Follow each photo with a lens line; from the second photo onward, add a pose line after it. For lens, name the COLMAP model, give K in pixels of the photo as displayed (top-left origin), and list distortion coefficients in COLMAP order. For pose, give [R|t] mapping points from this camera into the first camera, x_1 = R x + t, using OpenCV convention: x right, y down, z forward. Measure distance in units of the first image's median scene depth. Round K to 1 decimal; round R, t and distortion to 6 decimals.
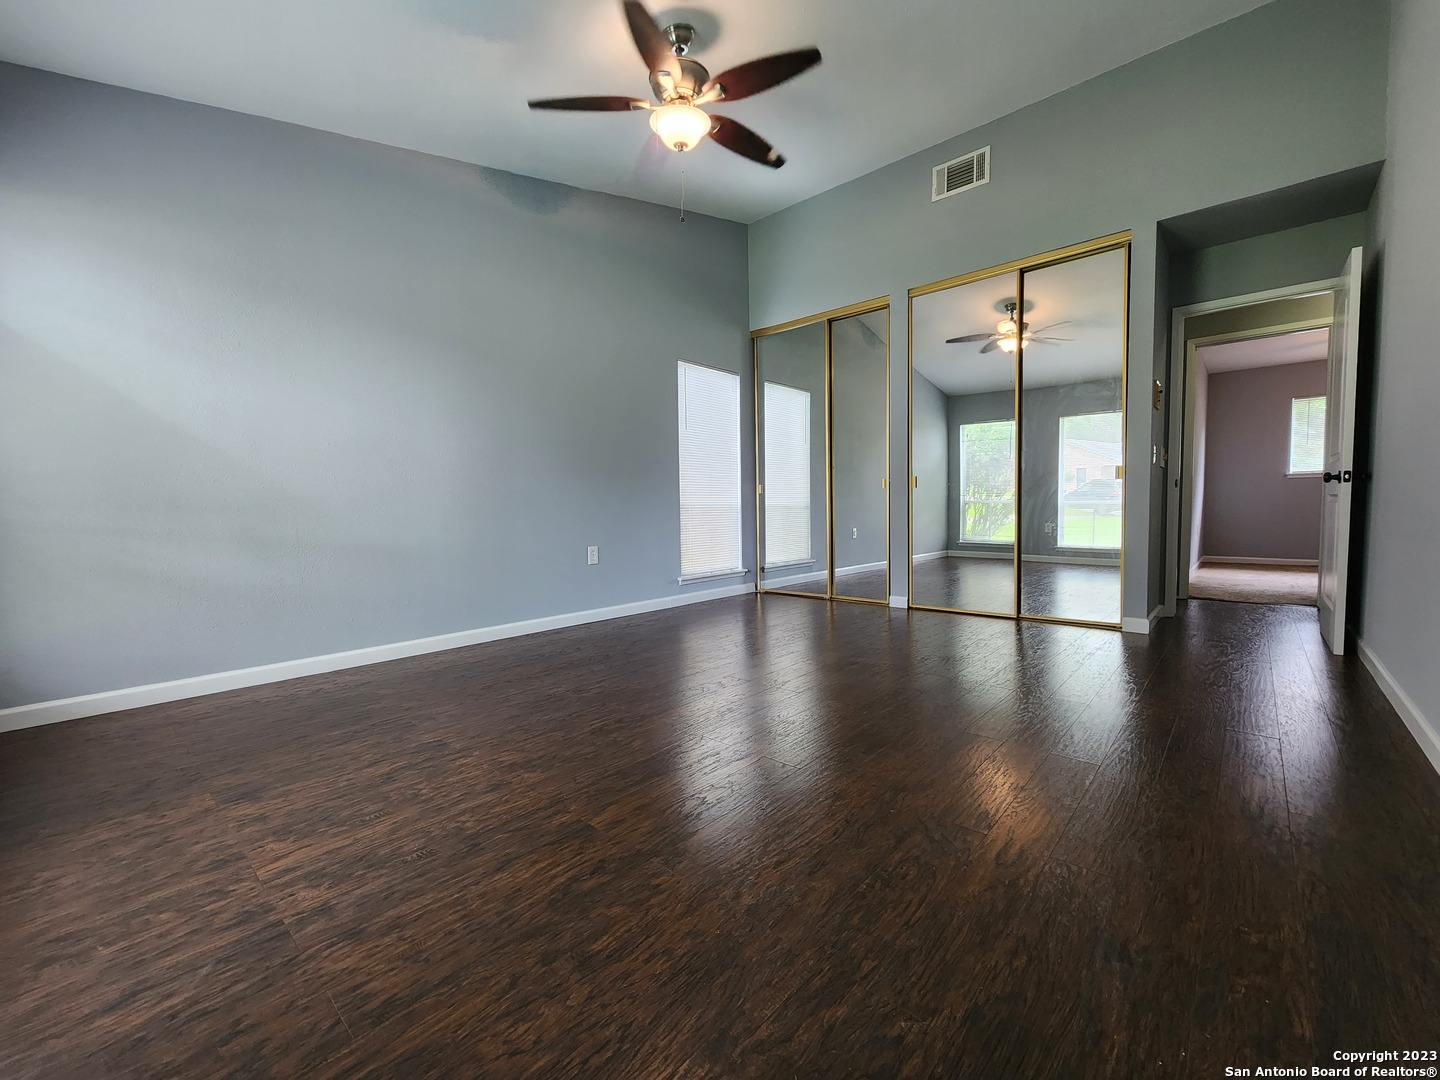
lens RADIAL K [[593.6, 0, 728.0], [0, 593.6, 540.9], [0, 0, 1]] dist [0.005772, -0.002120]
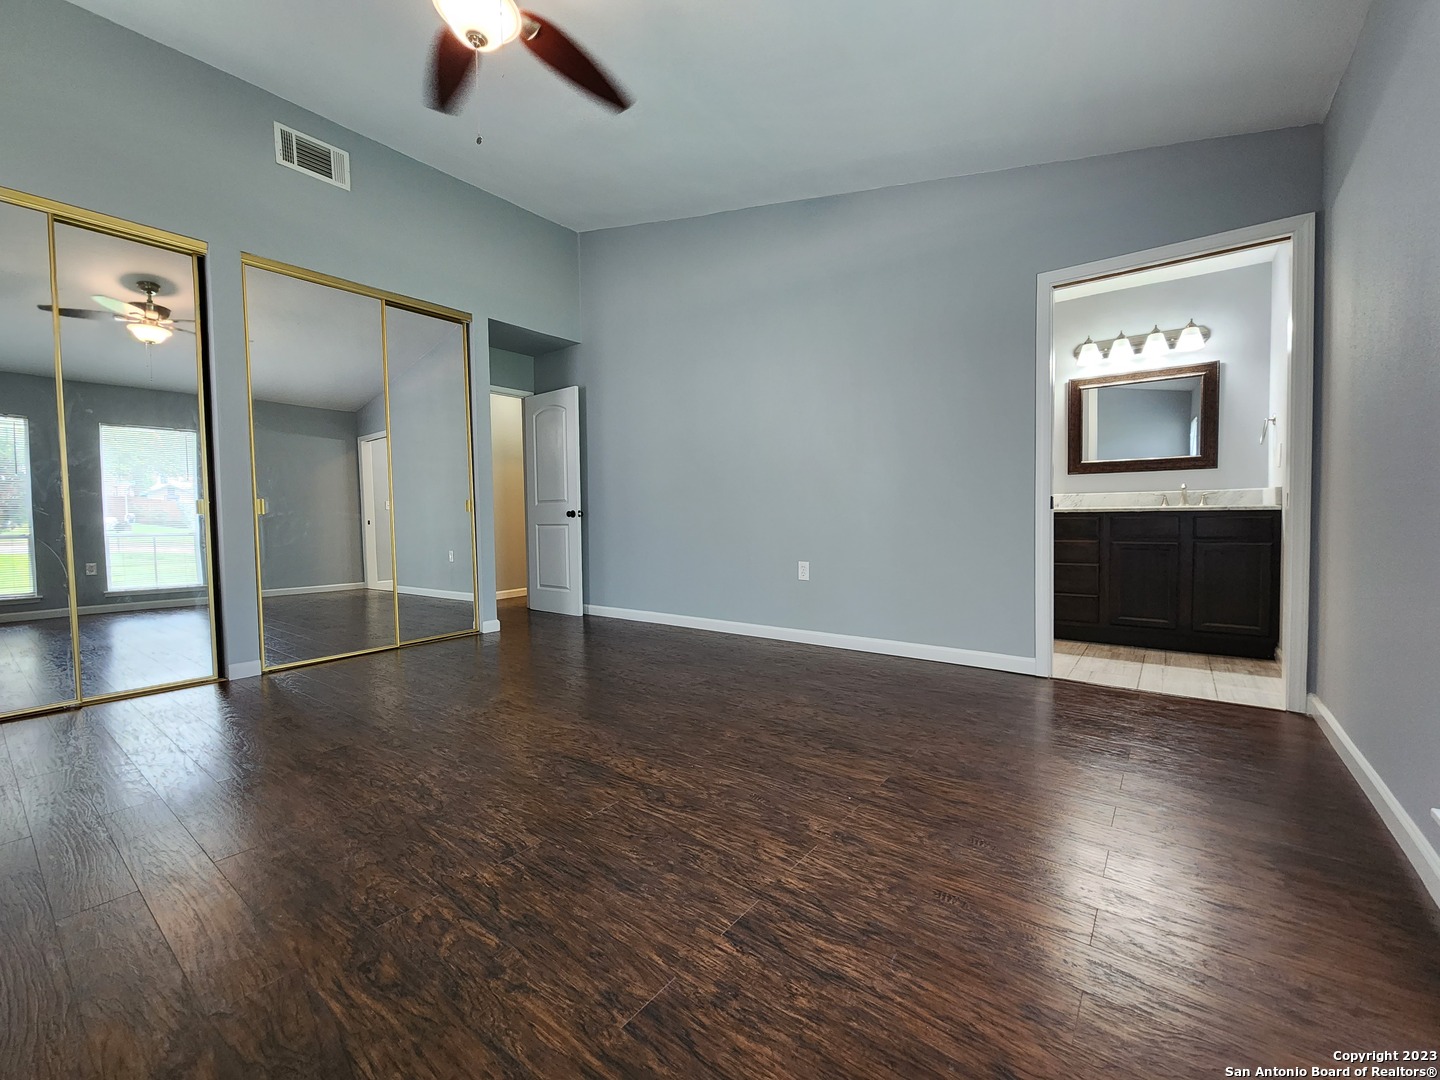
lens RADIAL K [[593.6, 0, 718.7], [0, 593.6, 537.8], [0, 0, 1]] dist [0.005772, -0.002120]
pose [[-0.067590, -0.018734, 0.997537, -0.996944], [0.077702, 0.996688, 0.023983, -0.063543], [-0.994683, 0.079132, -0.065911, 0.955752]]
